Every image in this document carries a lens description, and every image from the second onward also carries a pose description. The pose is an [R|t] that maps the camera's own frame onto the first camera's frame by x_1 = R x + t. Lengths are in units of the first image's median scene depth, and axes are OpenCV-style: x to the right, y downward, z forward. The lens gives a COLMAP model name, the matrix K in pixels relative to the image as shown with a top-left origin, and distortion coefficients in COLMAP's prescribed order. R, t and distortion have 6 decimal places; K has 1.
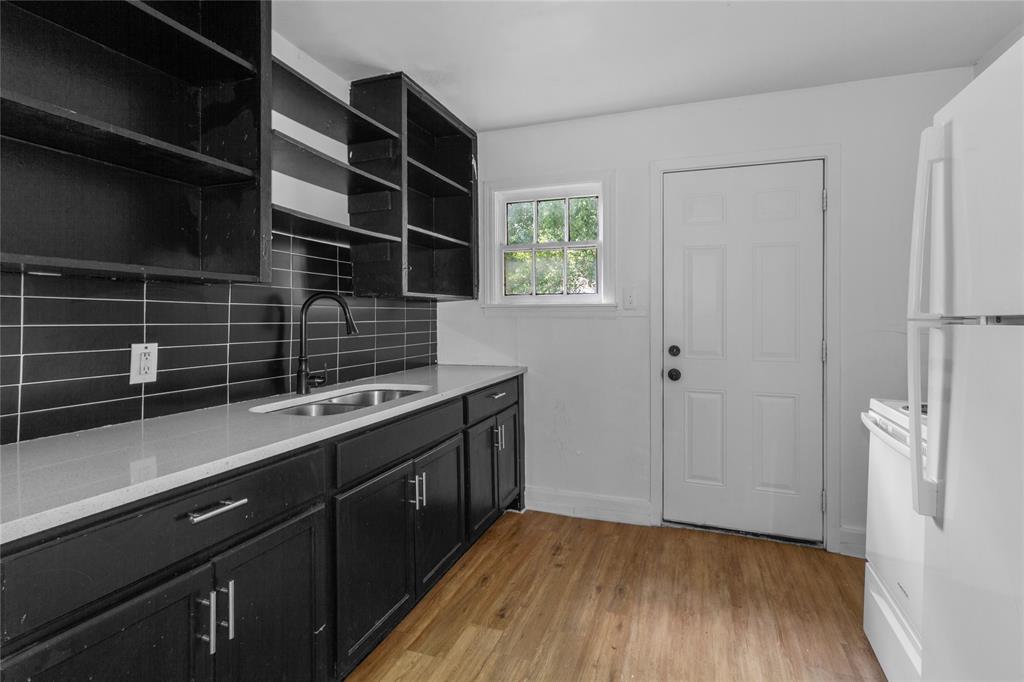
lens RADIAL K [[470.9, 0, 514.1], [0, 470.9, 335.6], [0, 0, 1]] dist [0.001889, -0.000082]
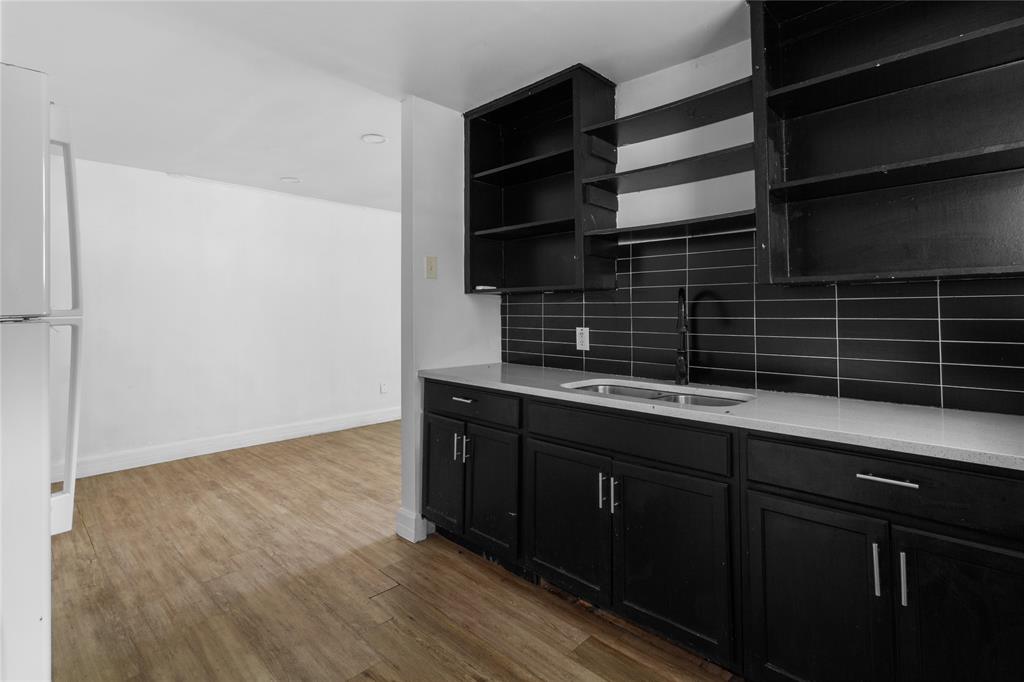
lens RADIAL K [[470.9, 0, 514.1], [0, 470.9, 335.6], [0, 0, 1]] dist [0.001889, -0.000082]
pose [[-0.394689, 0.024621, -0.918485, 0.896841], [-0.040243, 0.998218, 0.044051, -0.018891], [0.917933, 0.054349, -0.392995, 1.444757]]
